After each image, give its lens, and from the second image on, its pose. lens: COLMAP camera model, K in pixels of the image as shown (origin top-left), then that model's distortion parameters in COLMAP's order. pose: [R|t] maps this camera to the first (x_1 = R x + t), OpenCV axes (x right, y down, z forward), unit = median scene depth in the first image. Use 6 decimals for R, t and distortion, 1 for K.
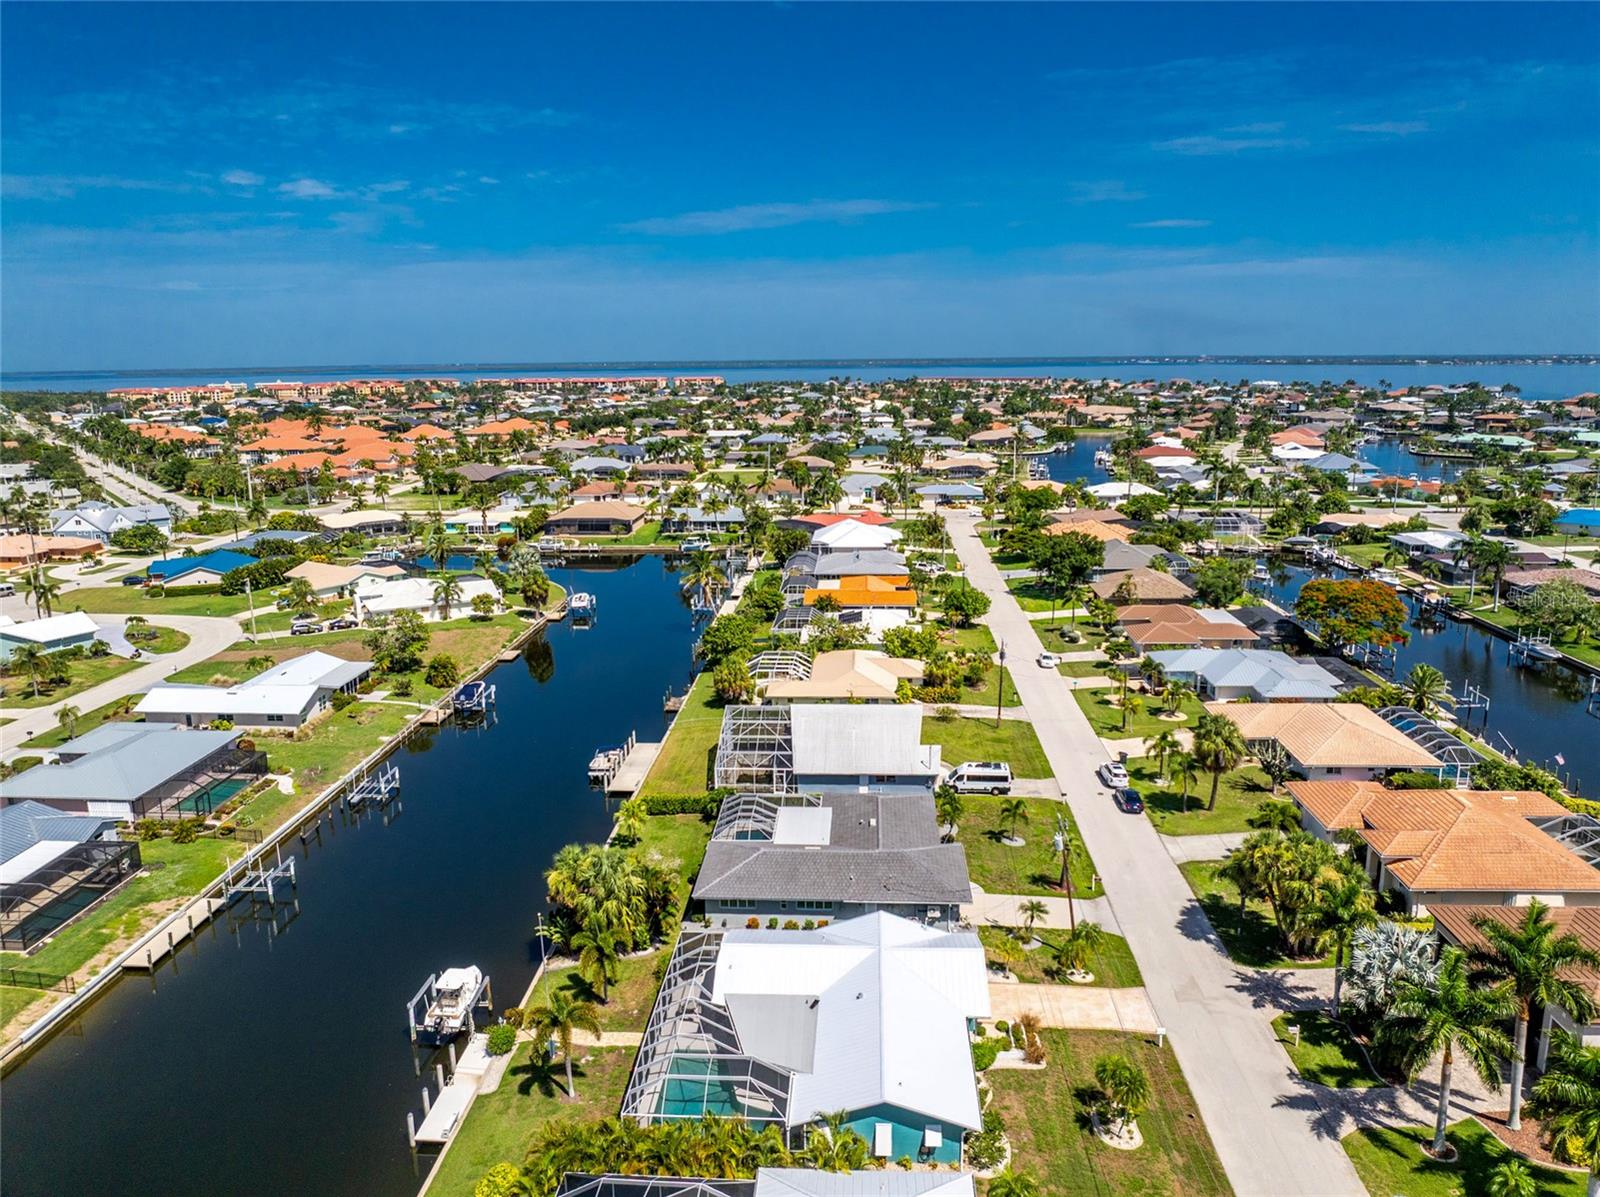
lens RADIAL K [[1124.2, 0, 800.0], [0, 1124.2, 598.5], [0, 0, 1]] dist [-0.038295, -0.000233]
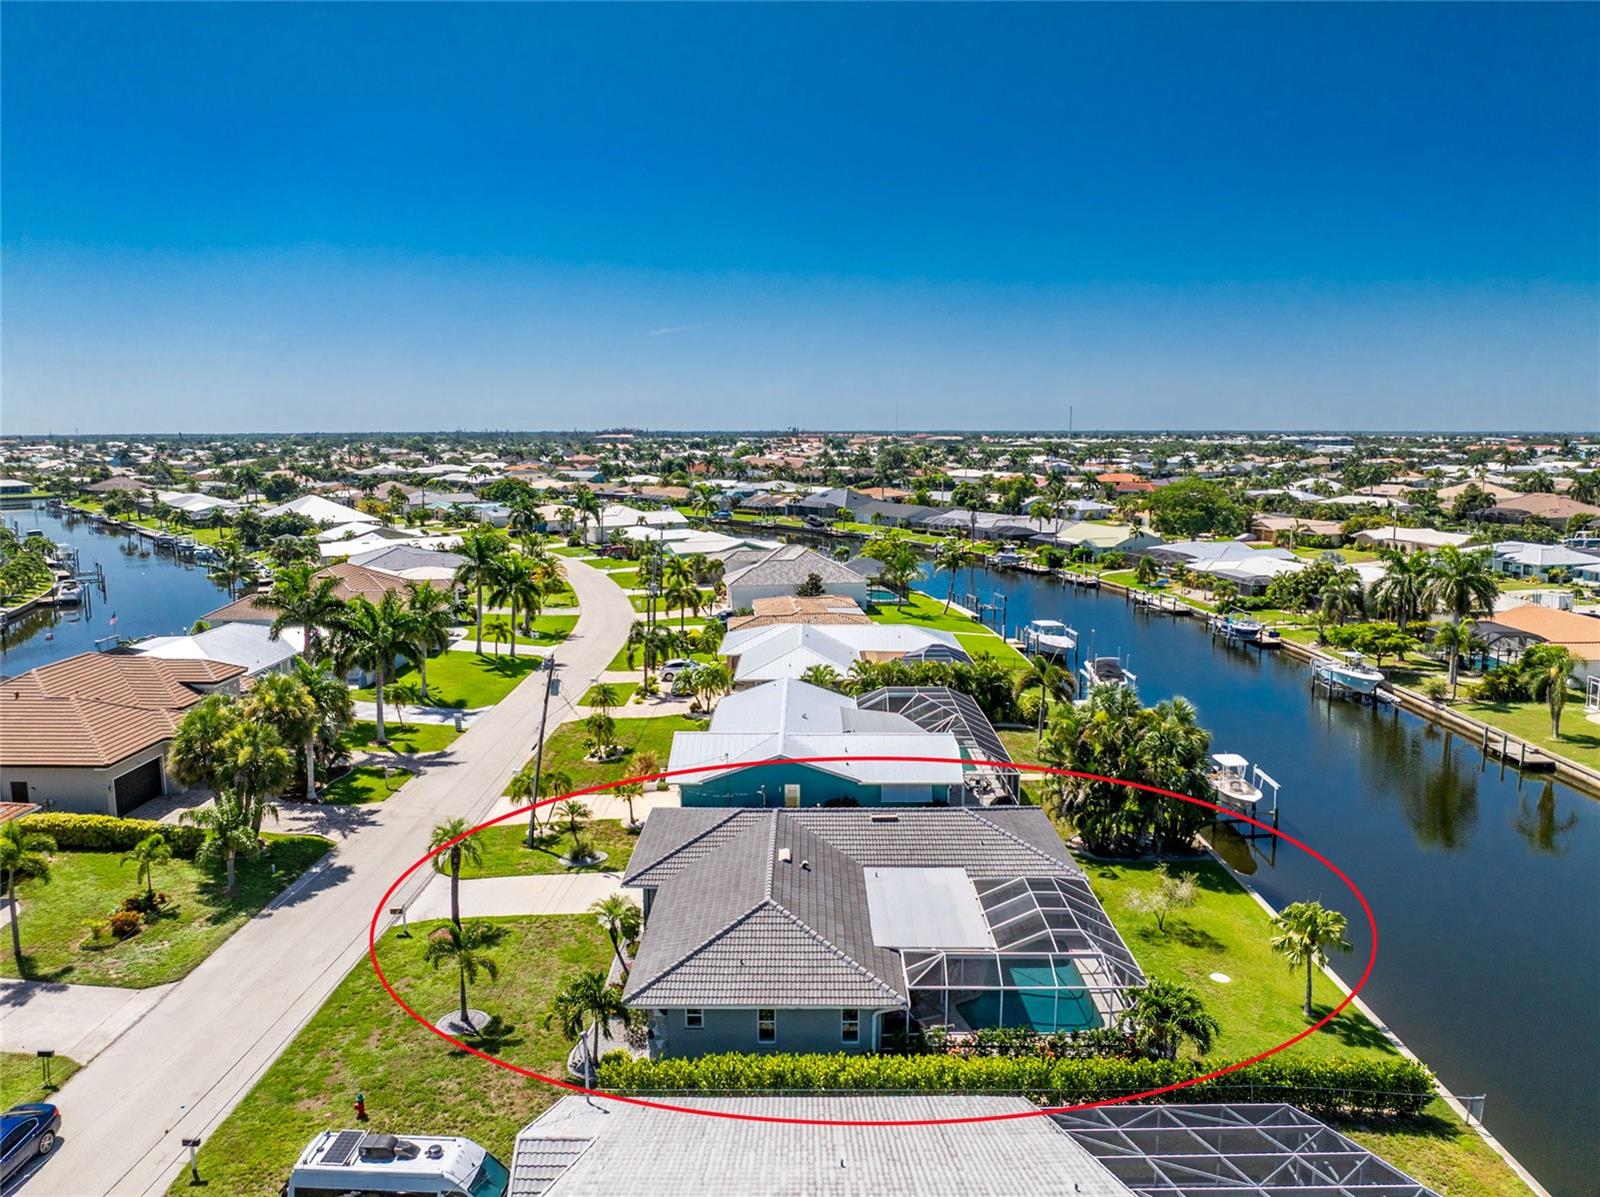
lens RADIAL K [[1120.7, 0, 800.0], [0, 1120.7, 598.5], [0, 0, 1]] dist [-0.025367, -0.034067]
pose [[-0.997813, 0.016999, -0.063869, 0.067401], [-0.006029, 0.938915, 0.344095, -0.074757], [0.065817, 0.343728, -0.936760, 1.099401]]
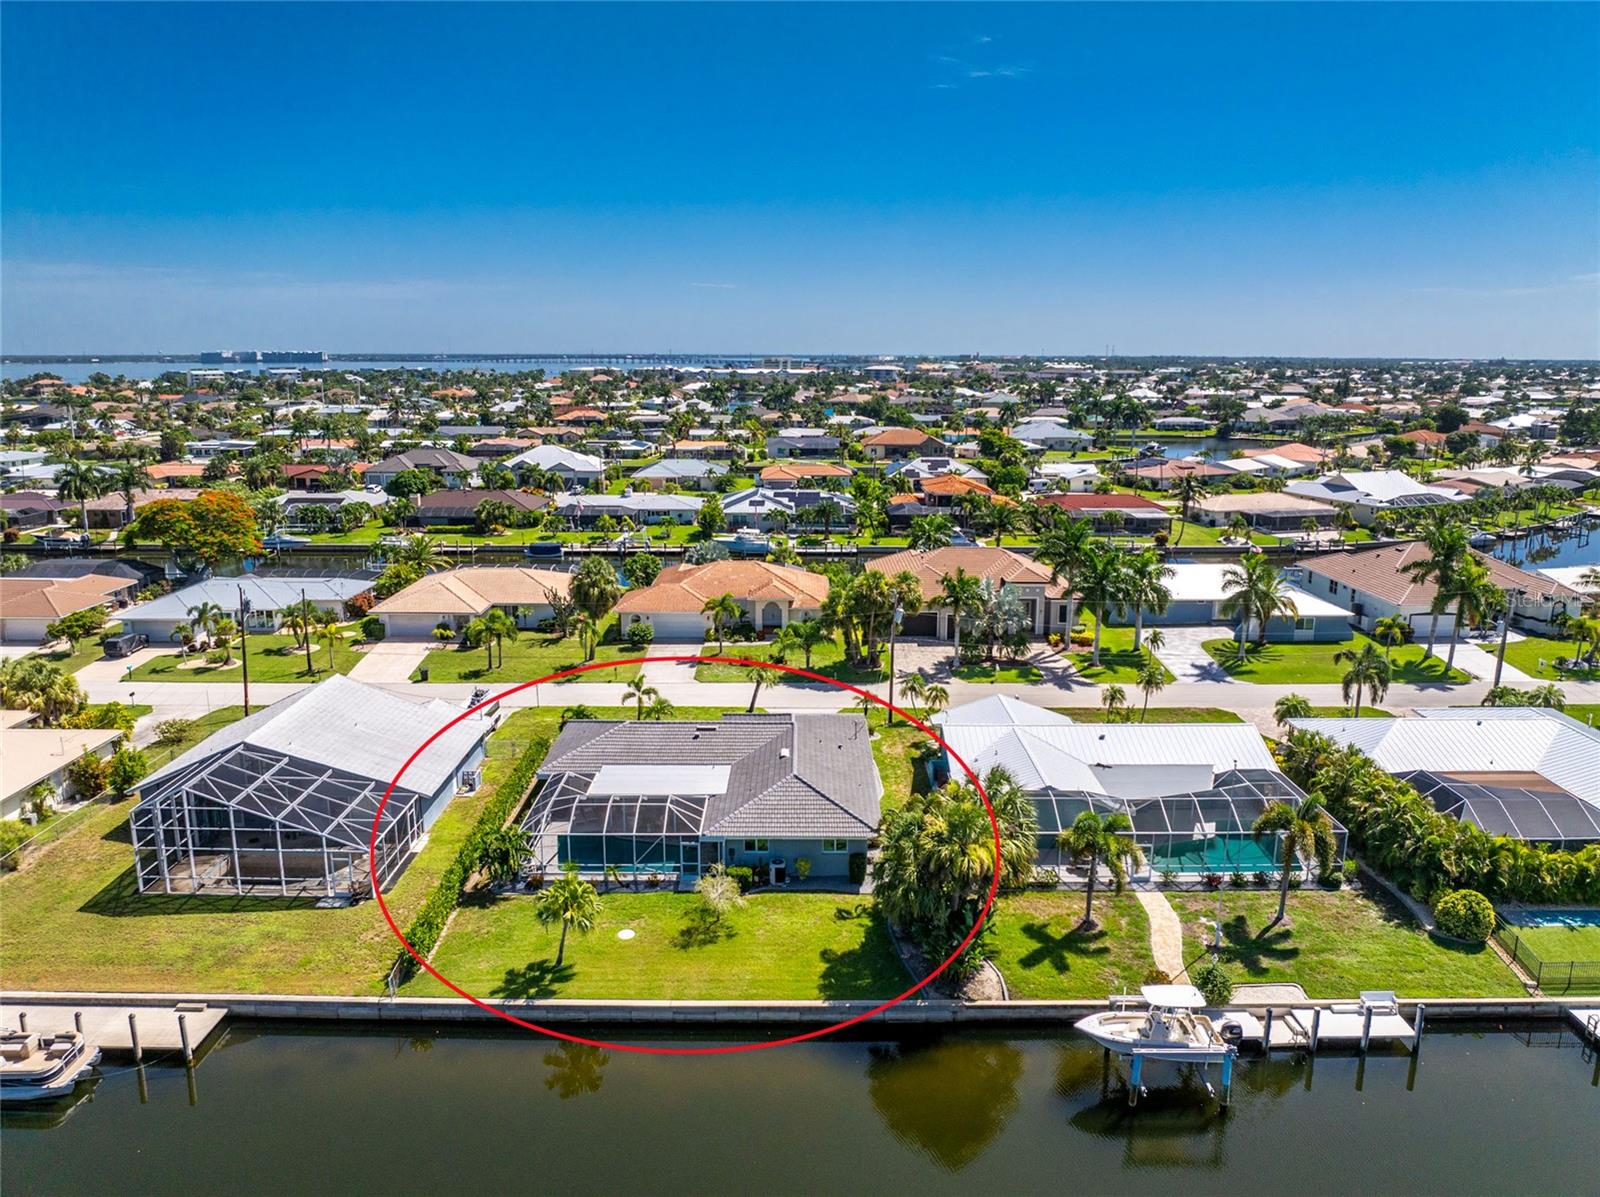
lens RADIAL K [[1124.2, 0, 800.0], [0, 1124.2, 598.5], [0, 0, 1]] dist [-0.038295, -0.000233]
pose [[-0.060105, -0.204432, 0.977034, -0.521888], [0.201006, 0.956274, 0.212454, -0.031265], [-0.977744, 0.209159, -0.016385, 0.701916]]
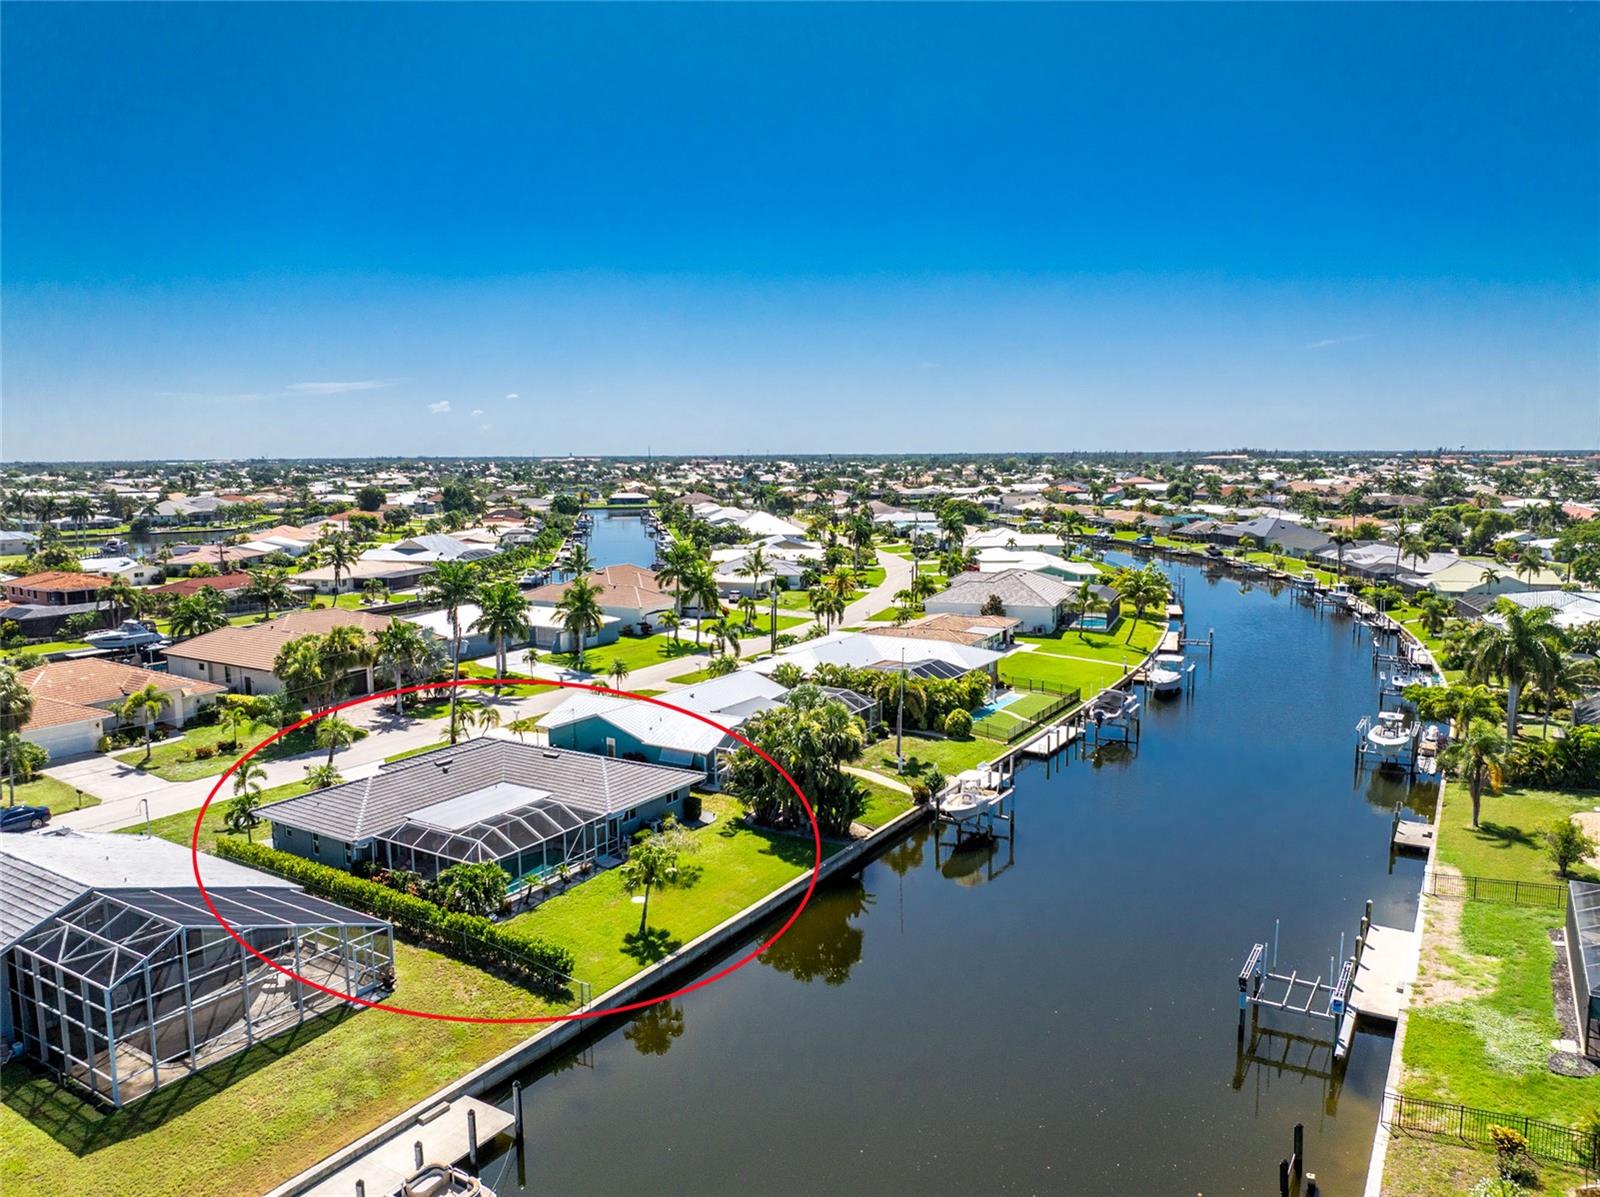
lens RADIAL K [[1124.2, 0, 800.0], [0, 1124.2, 598.5], [0, 0, 1]] dist [-0.038295, -0.000233]
pose [[-0.881500, -0.046375, 0.469901, -0.395815], [0.108829, 0.948419, 0.297755, -0.088993], [-0.459472, 0.313610, -0.830984, 1.134766]]
